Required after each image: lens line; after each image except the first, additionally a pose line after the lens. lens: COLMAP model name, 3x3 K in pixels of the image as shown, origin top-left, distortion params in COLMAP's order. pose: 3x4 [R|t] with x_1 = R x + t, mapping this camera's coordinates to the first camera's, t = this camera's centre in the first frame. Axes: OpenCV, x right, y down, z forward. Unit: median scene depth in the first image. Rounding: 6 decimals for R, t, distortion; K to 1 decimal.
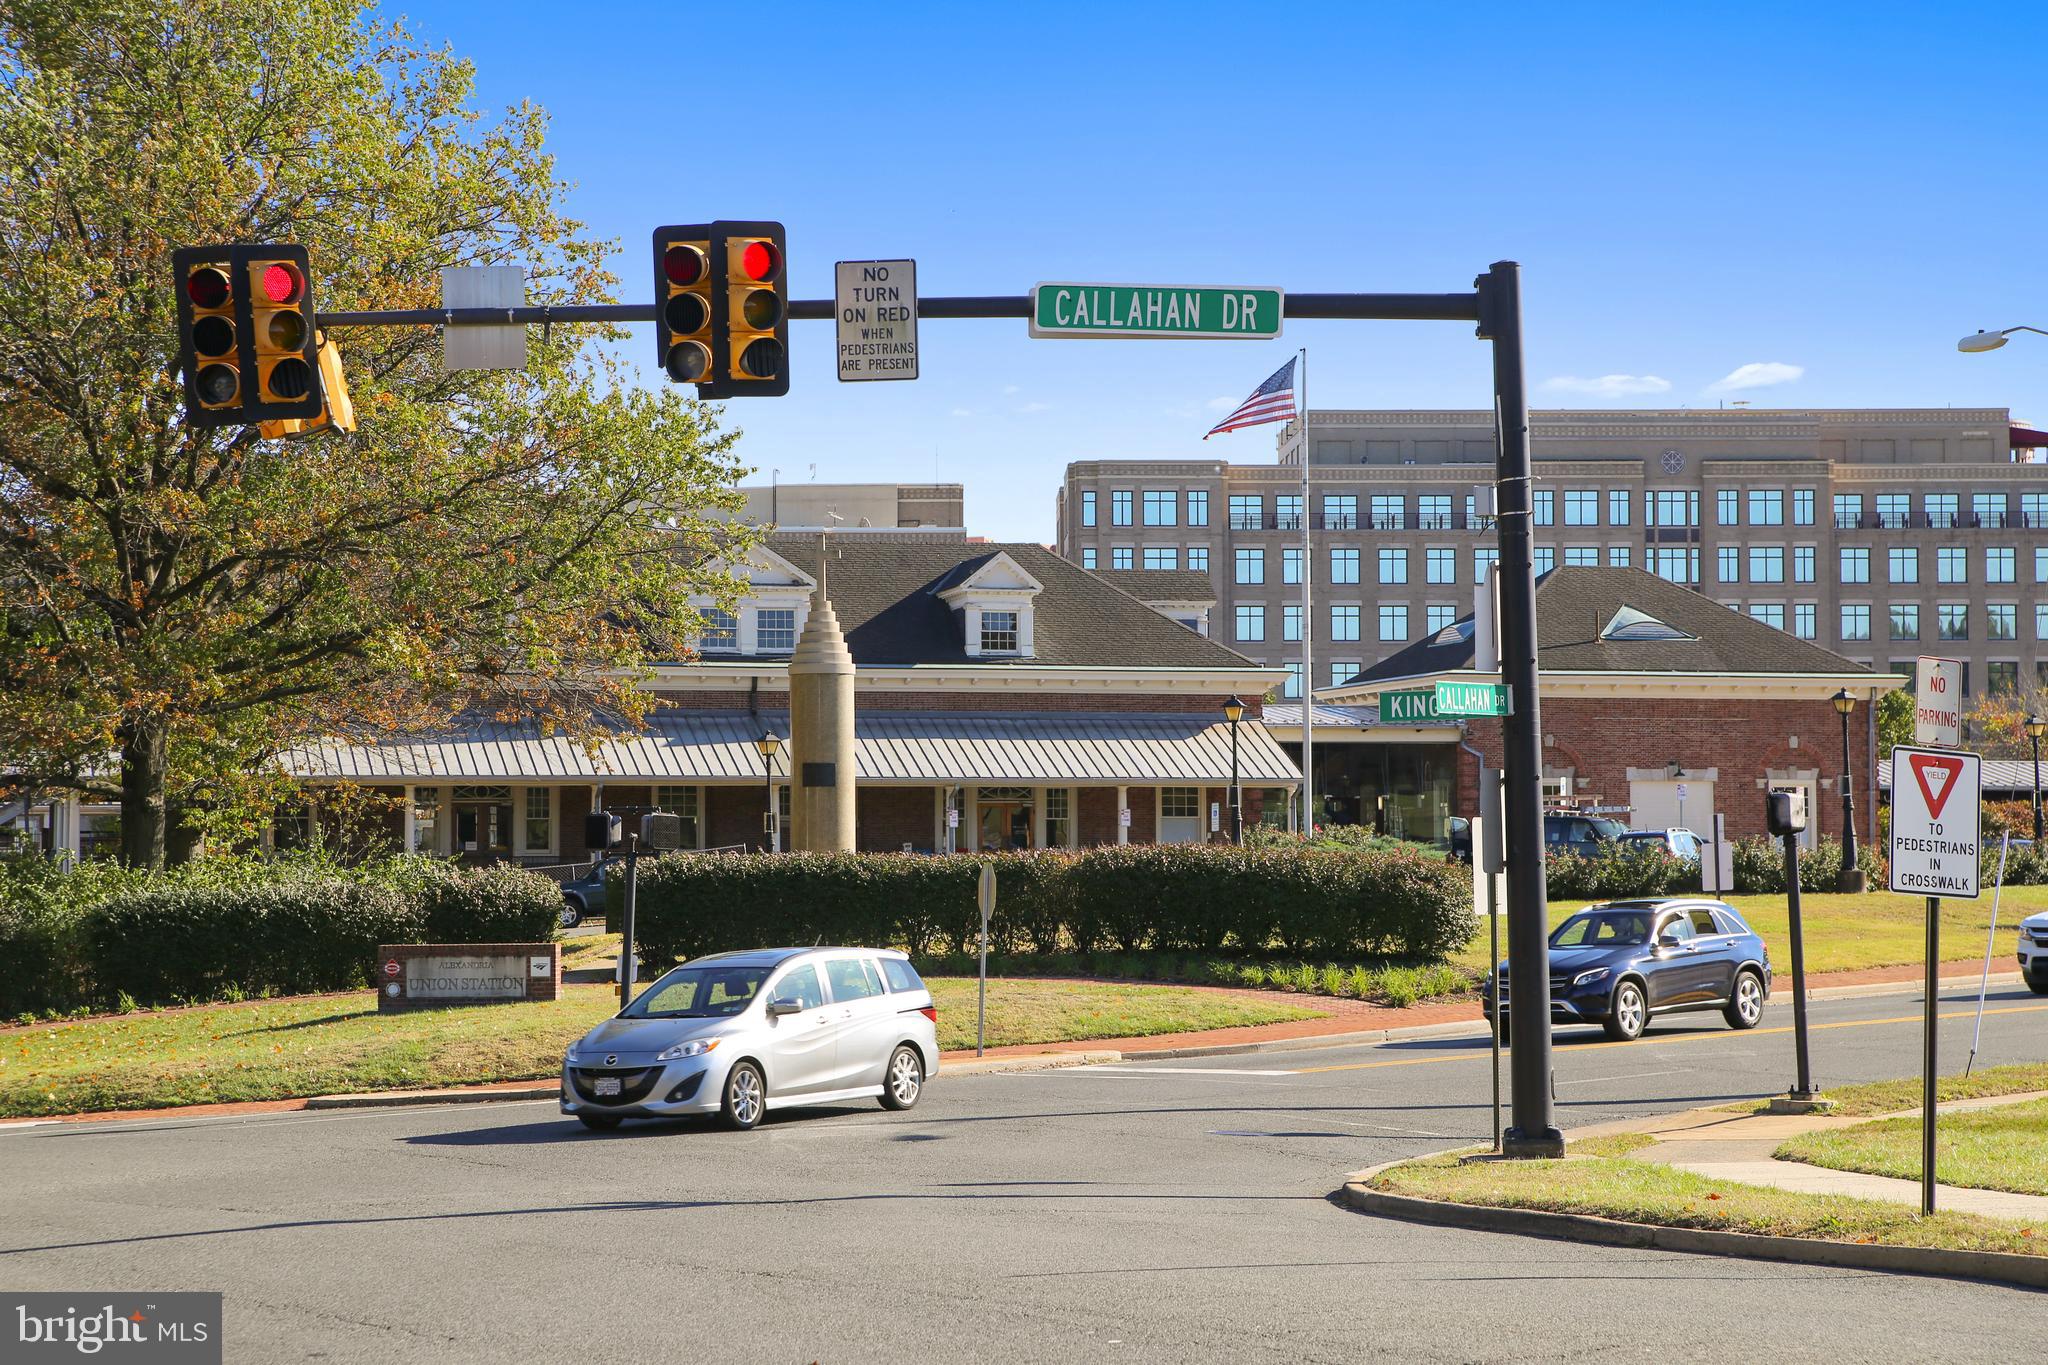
lens RADIAL K [[4825.6, 0, 1024.0], [0, 4825.6, 682.5], [0, 0, 1]] dist [0.269874, 0.294582]
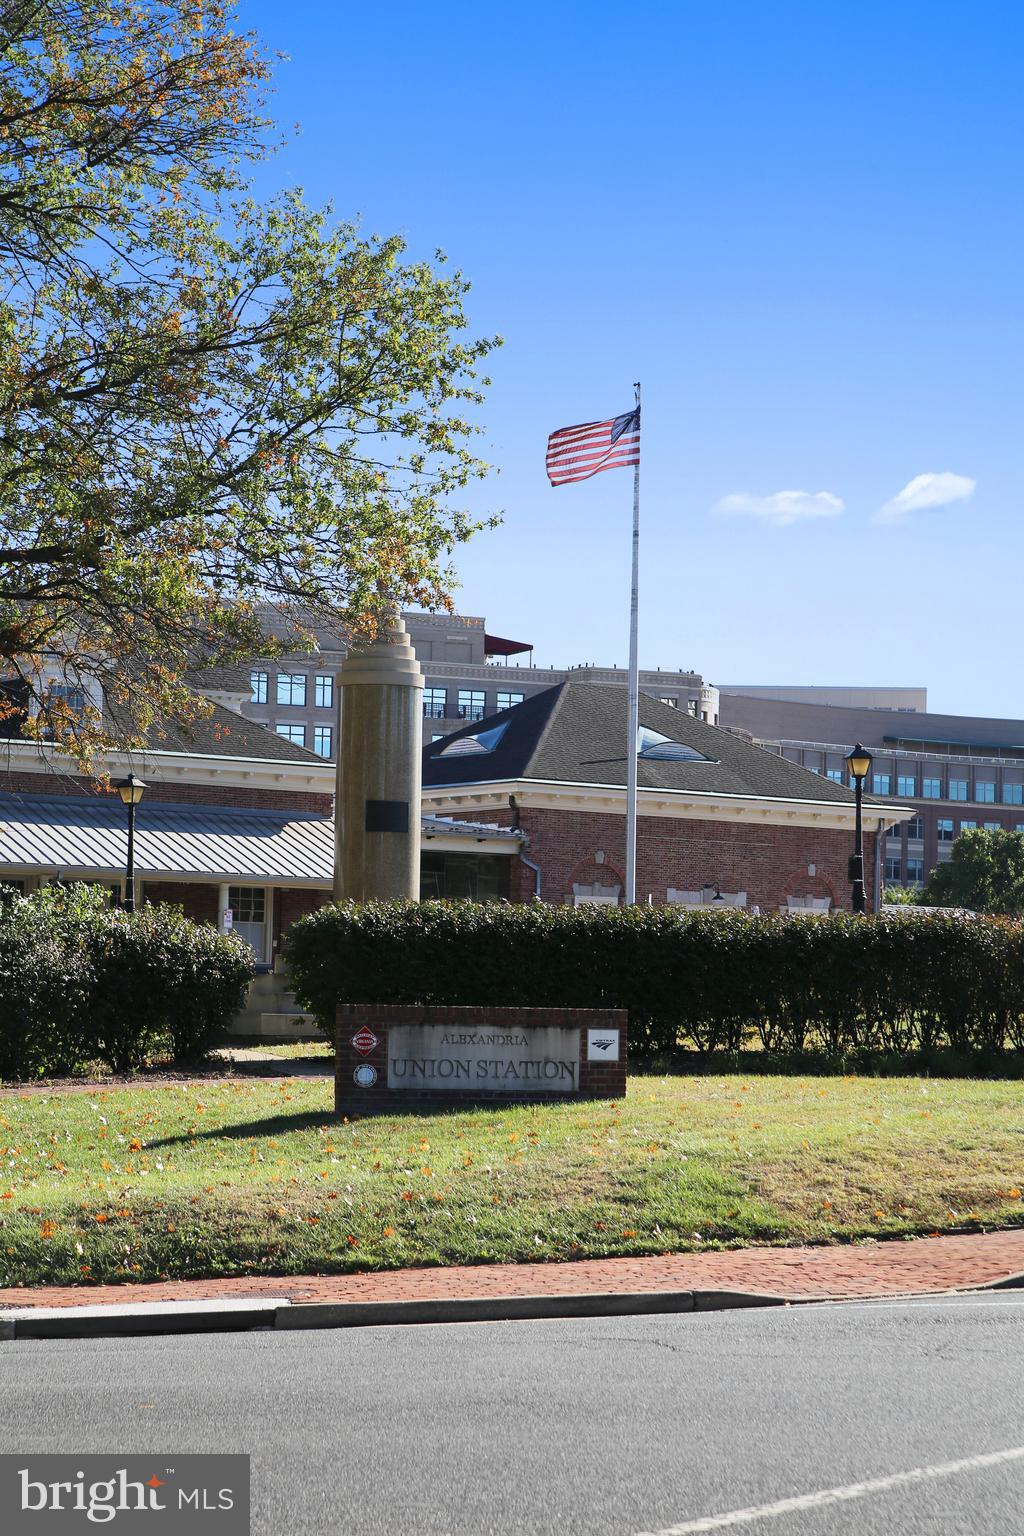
lens RADIAL K [[3619.2, 0, 512.0], [0, 3619.2, 768.0], [0, 0, 1]] dist [0.269874, 0.294582]
pose [[0.927567, 0.052608, 0.369936, -0.242706], [-0.039228, 0.998278, -0.043605, 0.036709], [-0.371593, 0.025934, 0.928034, 0.473397]]
